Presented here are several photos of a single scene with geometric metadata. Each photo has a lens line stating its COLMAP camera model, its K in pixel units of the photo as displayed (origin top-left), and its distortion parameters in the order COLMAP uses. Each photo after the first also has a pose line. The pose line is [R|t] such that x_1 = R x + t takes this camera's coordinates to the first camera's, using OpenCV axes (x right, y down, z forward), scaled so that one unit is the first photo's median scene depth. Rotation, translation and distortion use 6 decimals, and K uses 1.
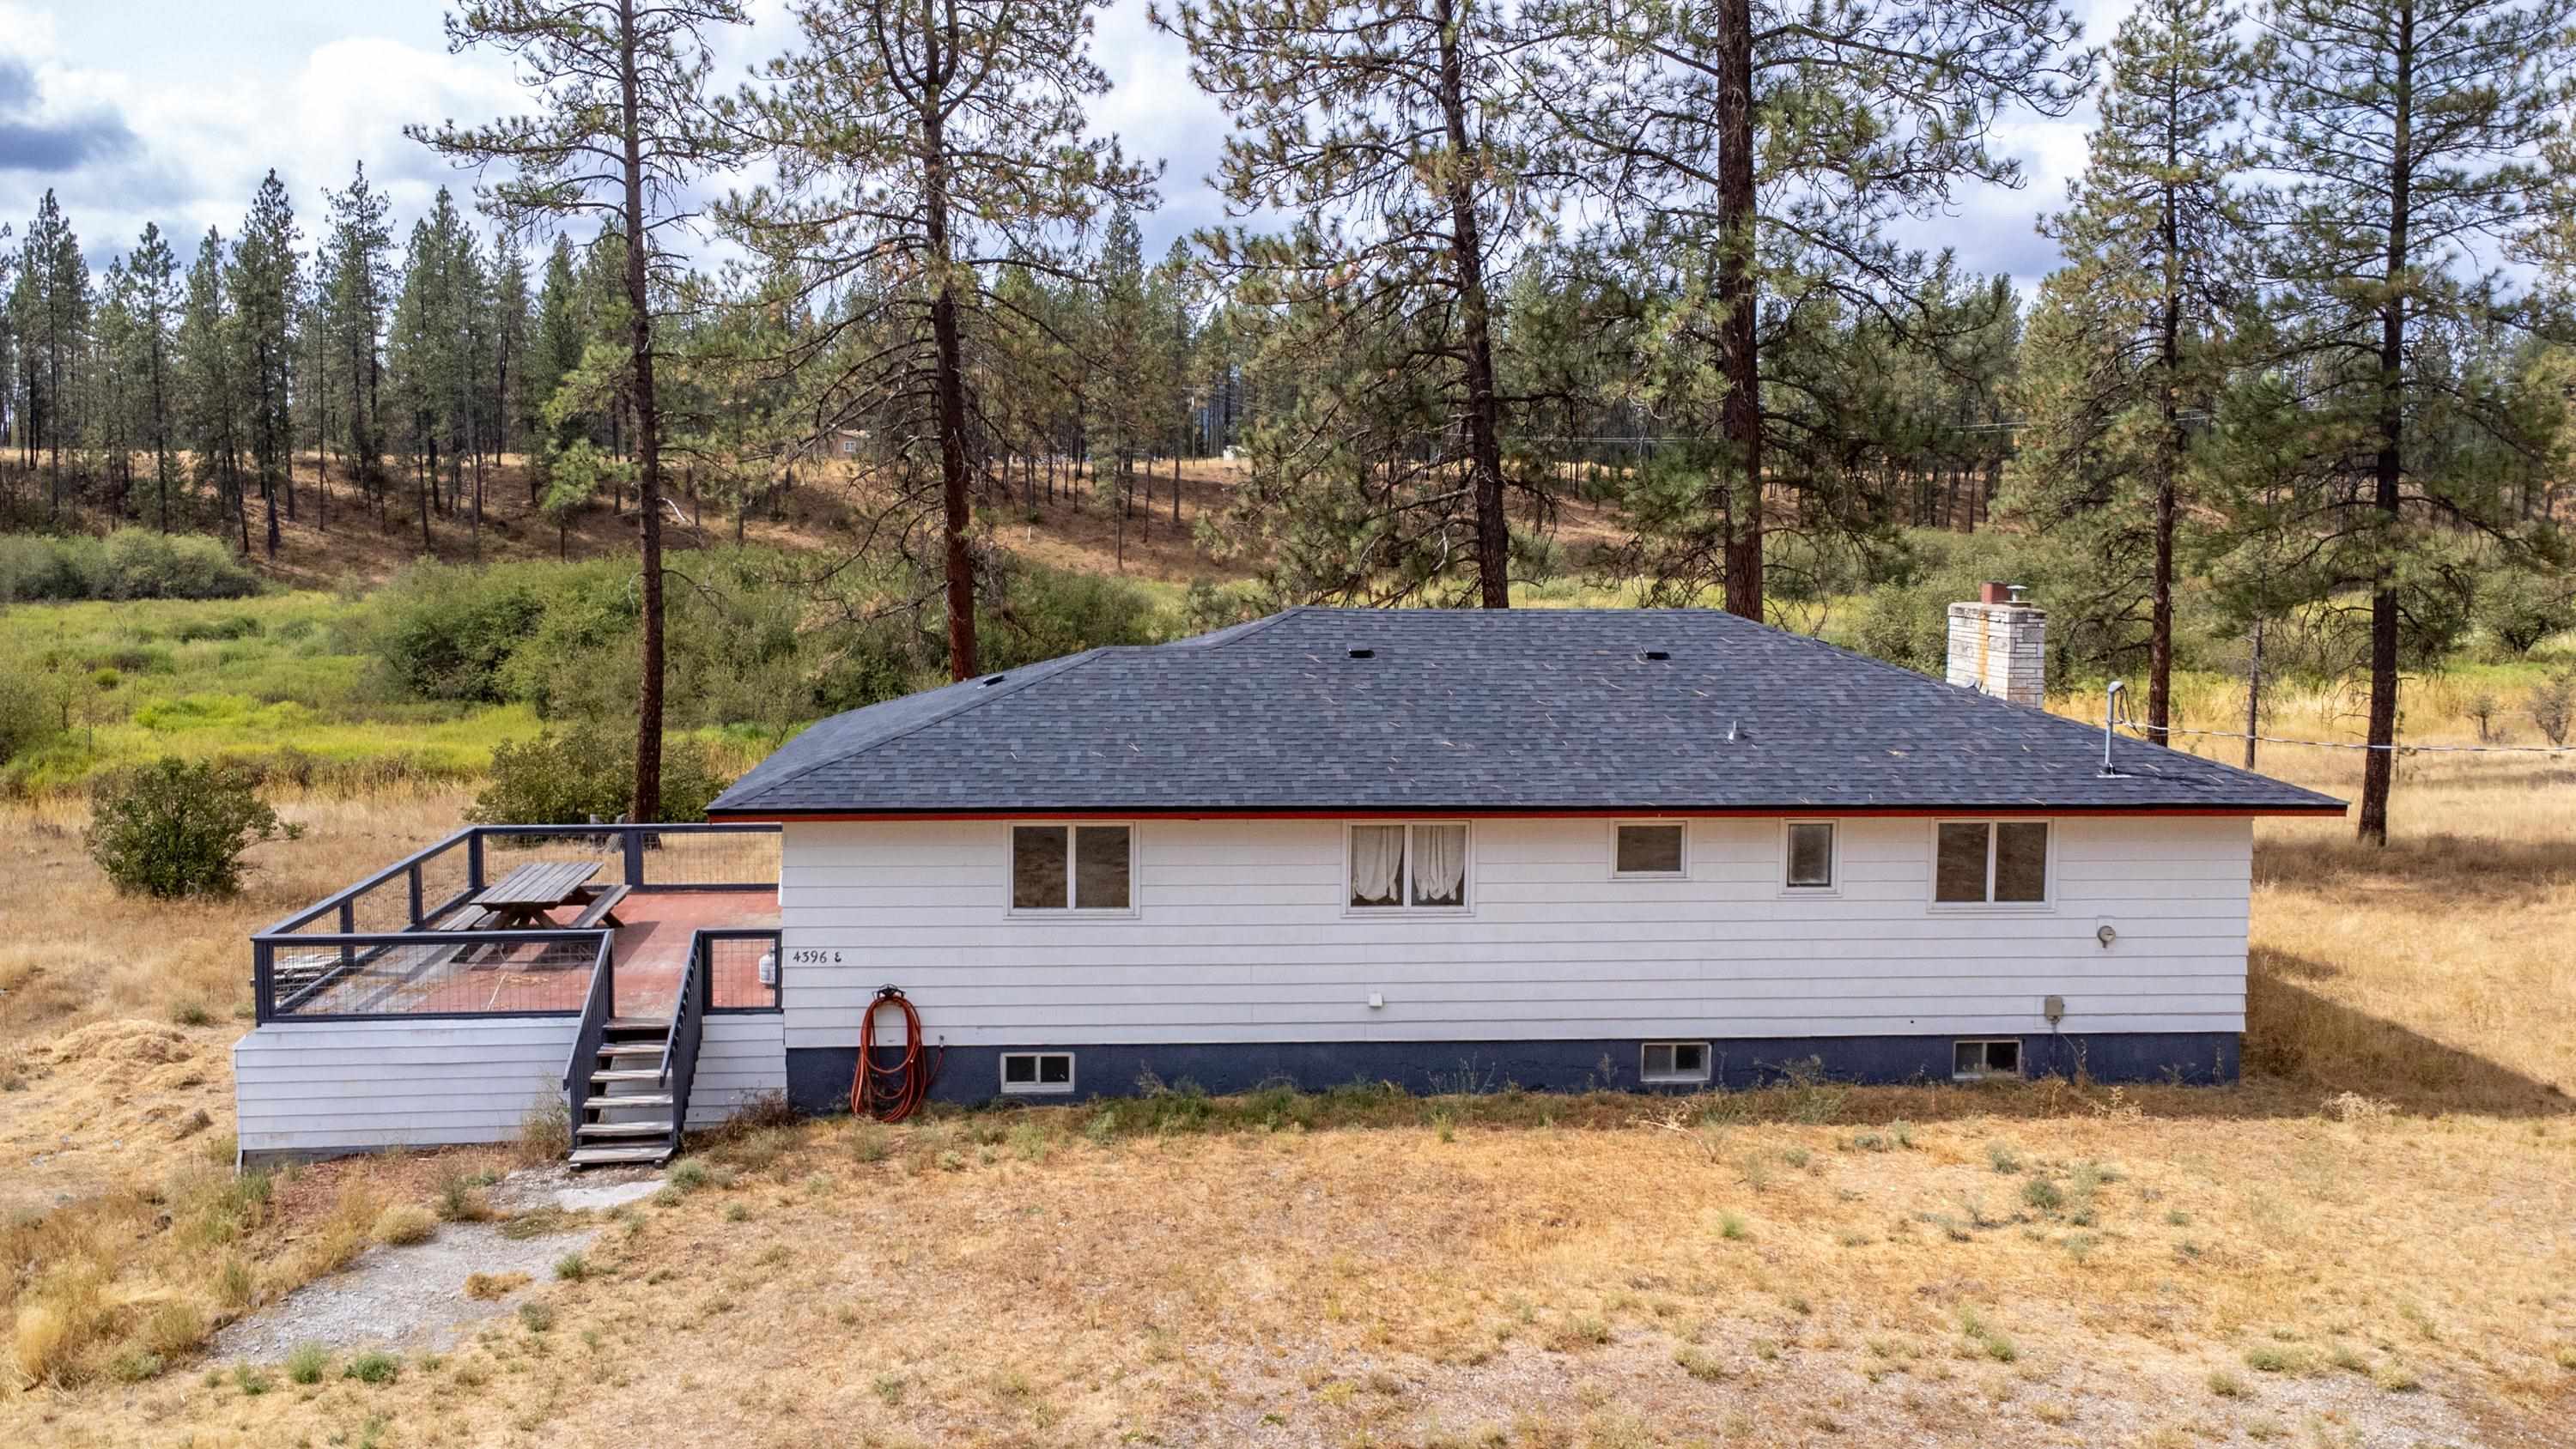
lens RADIAL K [[1906.0, 0, 1288.0], [0, 1906.0, 640.0], [0, 0, 1]] dist [0.020564, -0.005028]
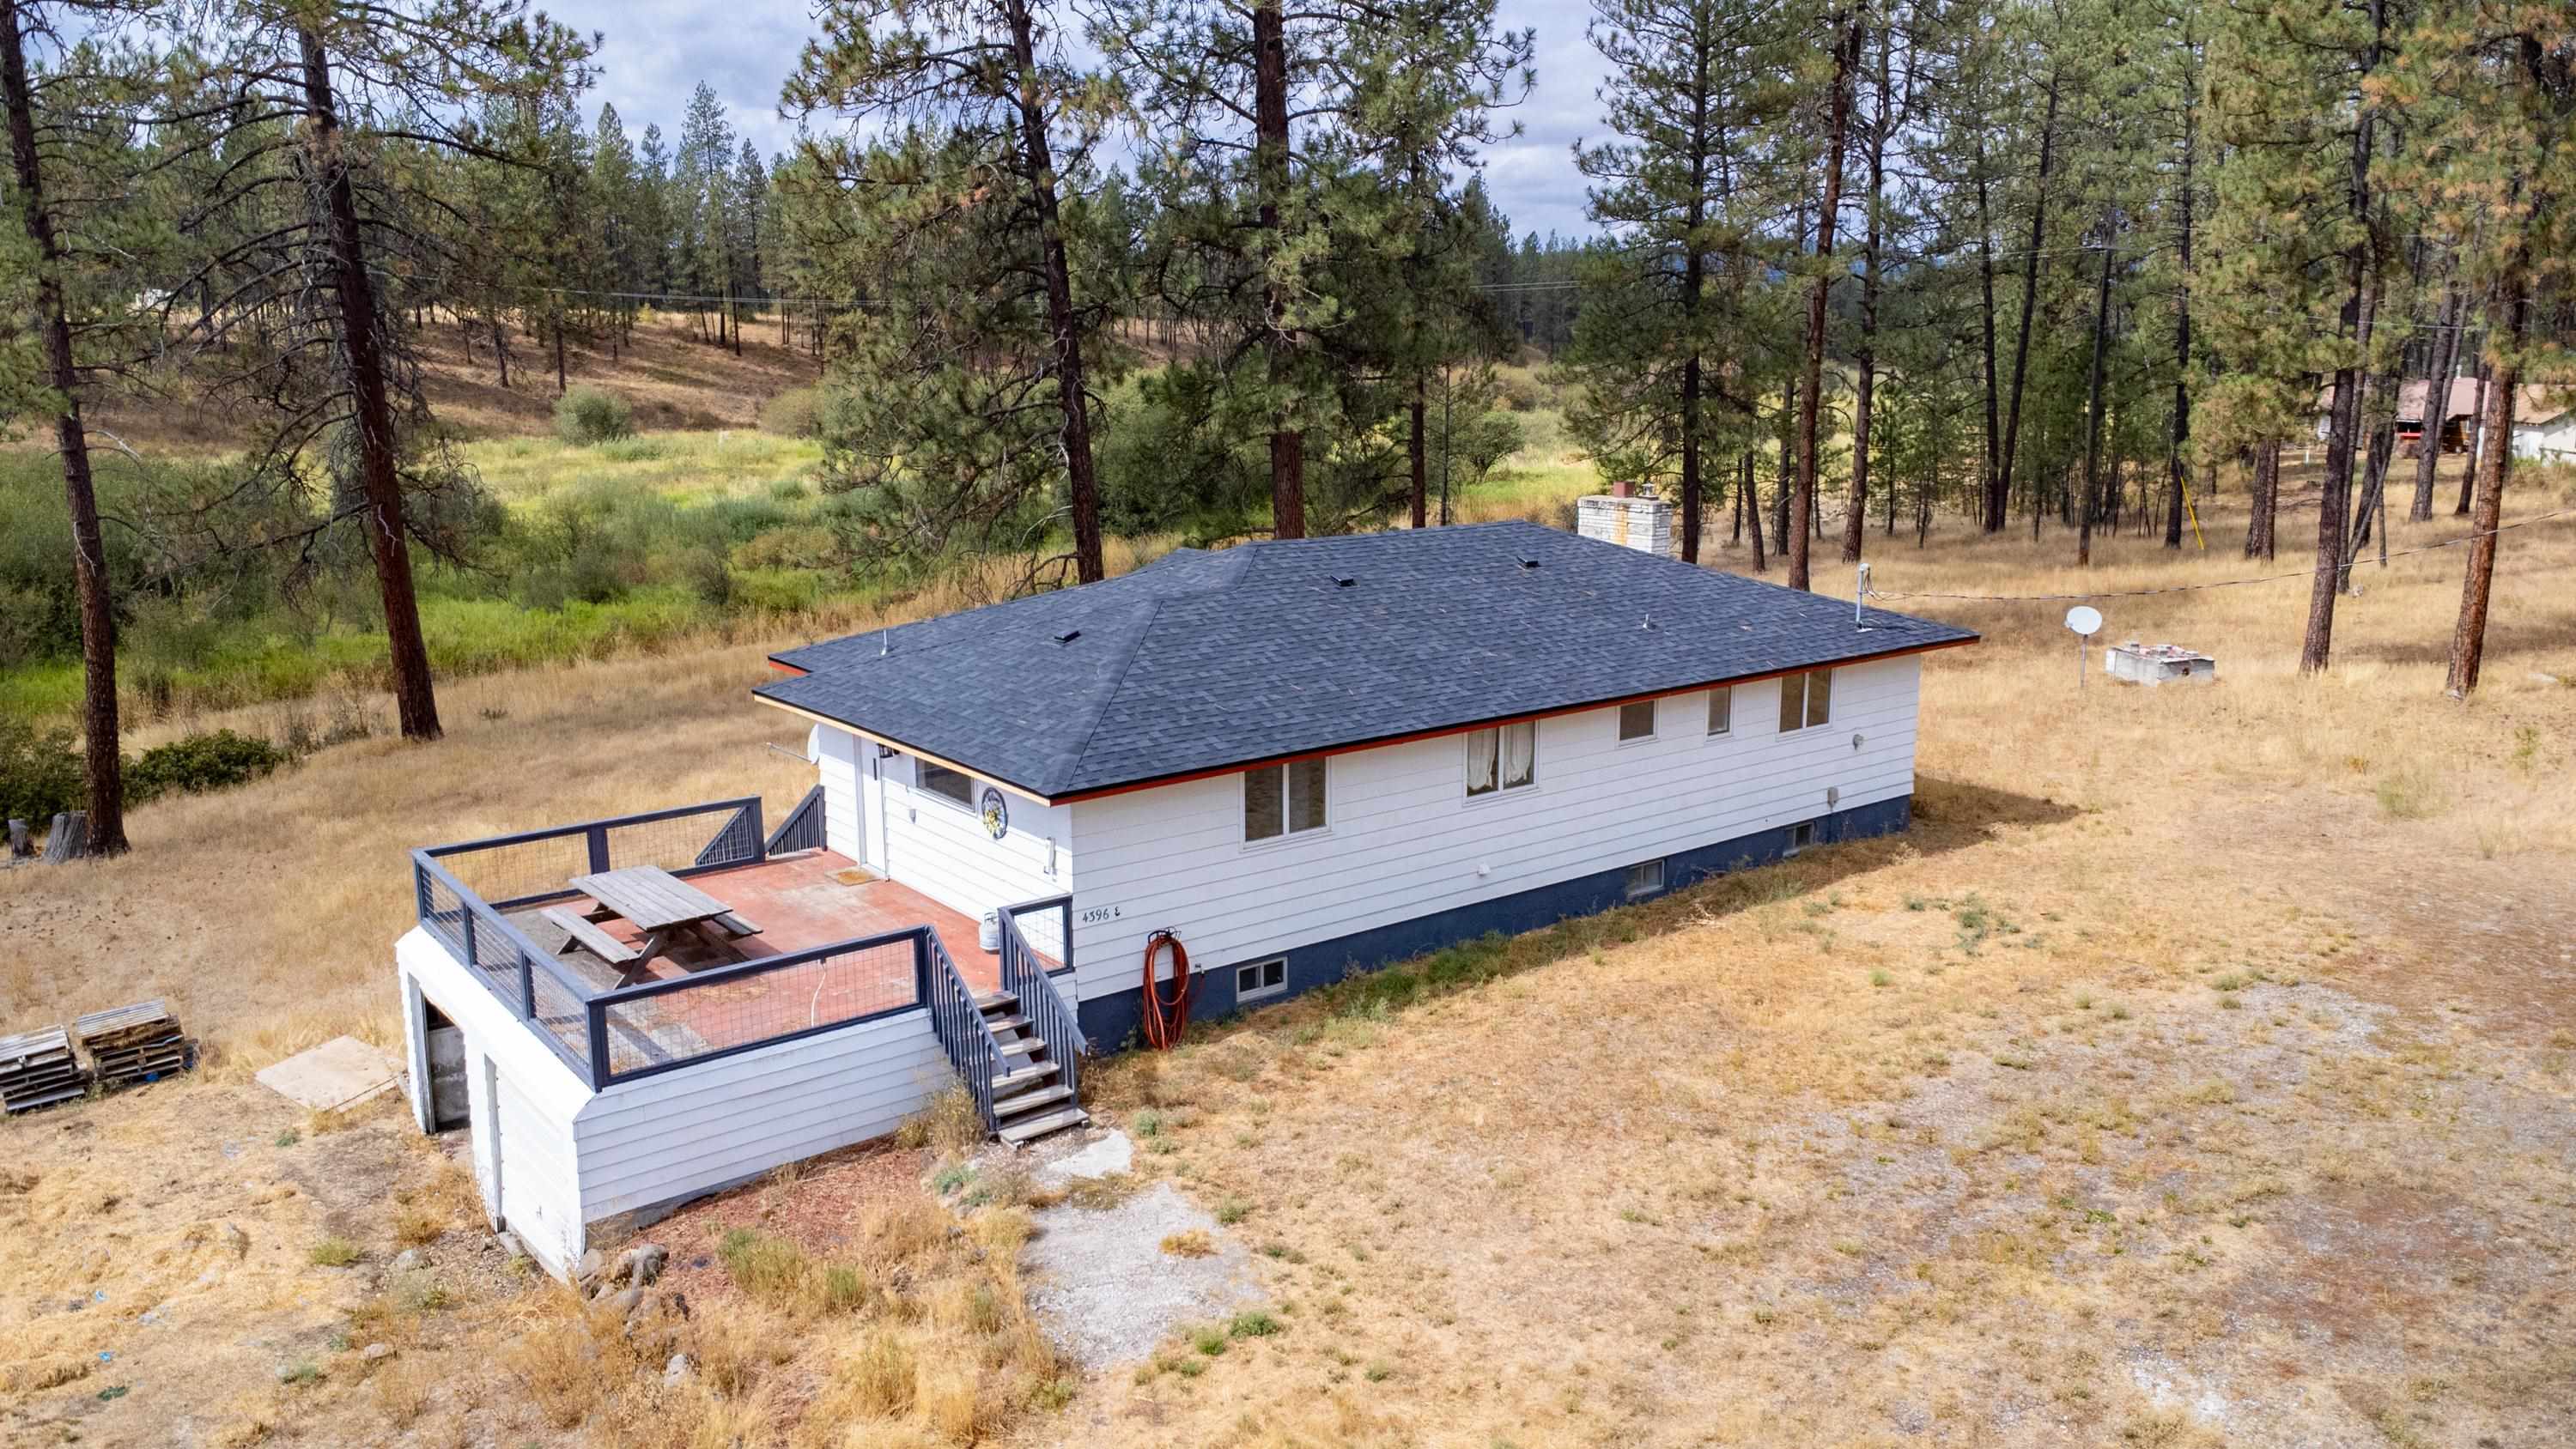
lens RADIAL K [[1844.4, 0, 1288.0], [0, 1844.4, 724.5], [0, 0, 1]] dist [0.019033, 0.001709]
pose [[0.835813, -0.122780, 0.535108, -0.703770], [0.048524, 0.987379, 0.150761, -0.091954], [-0.546865, -0.100043, 0.831222, 0.087293]]
